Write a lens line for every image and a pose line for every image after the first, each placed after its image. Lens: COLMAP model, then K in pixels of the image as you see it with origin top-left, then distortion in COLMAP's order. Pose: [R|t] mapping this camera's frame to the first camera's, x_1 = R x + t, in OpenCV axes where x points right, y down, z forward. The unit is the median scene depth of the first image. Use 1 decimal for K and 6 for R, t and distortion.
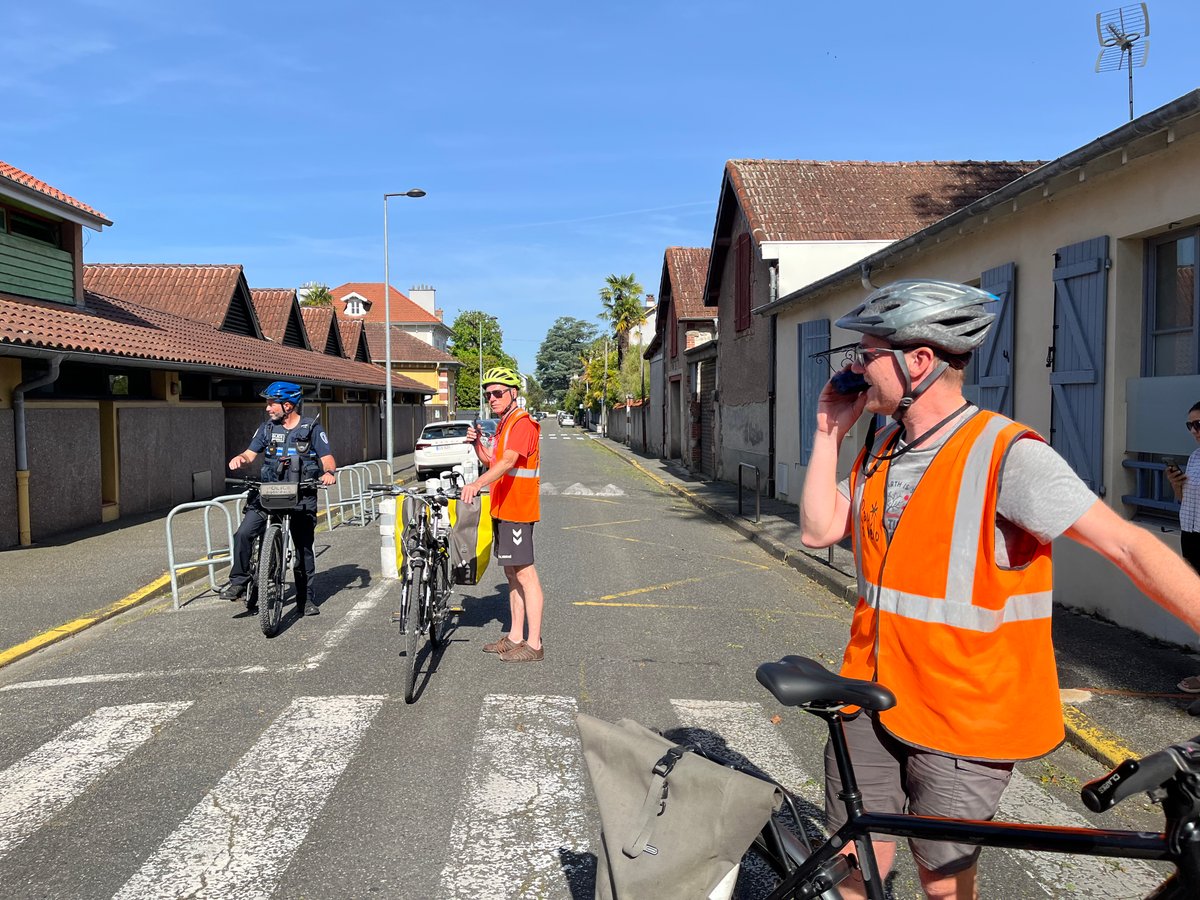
lens RADIAL K [[911.3, 0, 600.1], [0, 911.3, 450.3], [0, 0, 1]] dist [0.002695, 0.000384]
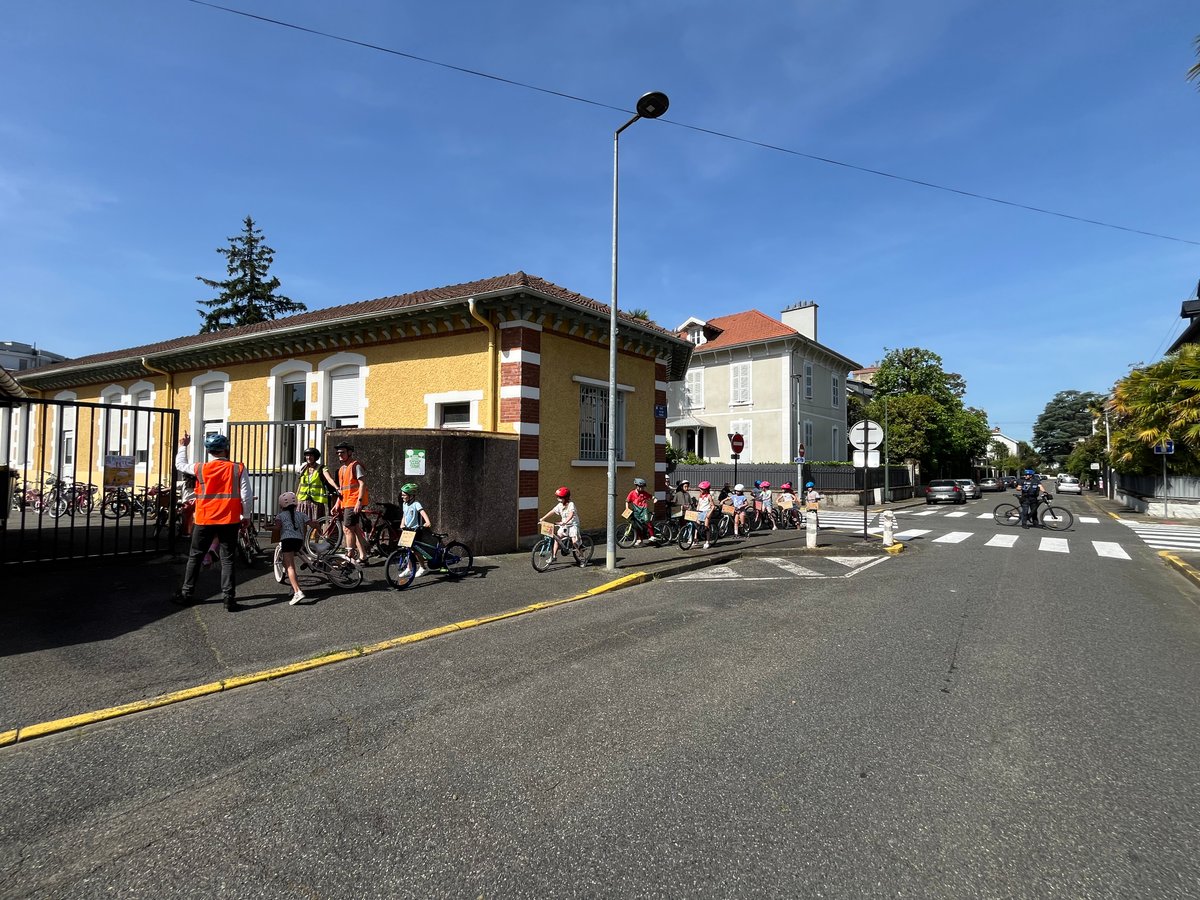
lens RADIAL K [[482.5, 0, 600.3], [0, 482.5, 453.1], [0, 0, 1]] dist [-0.000039, 0.000003]
pose [[0.689553, -0.011732, -0.724141, -0.006314], [-0.045818, 0.997159, -0.059784, -0.008142], [0.722785, 0.074403, 0.687056, 0.212094]]
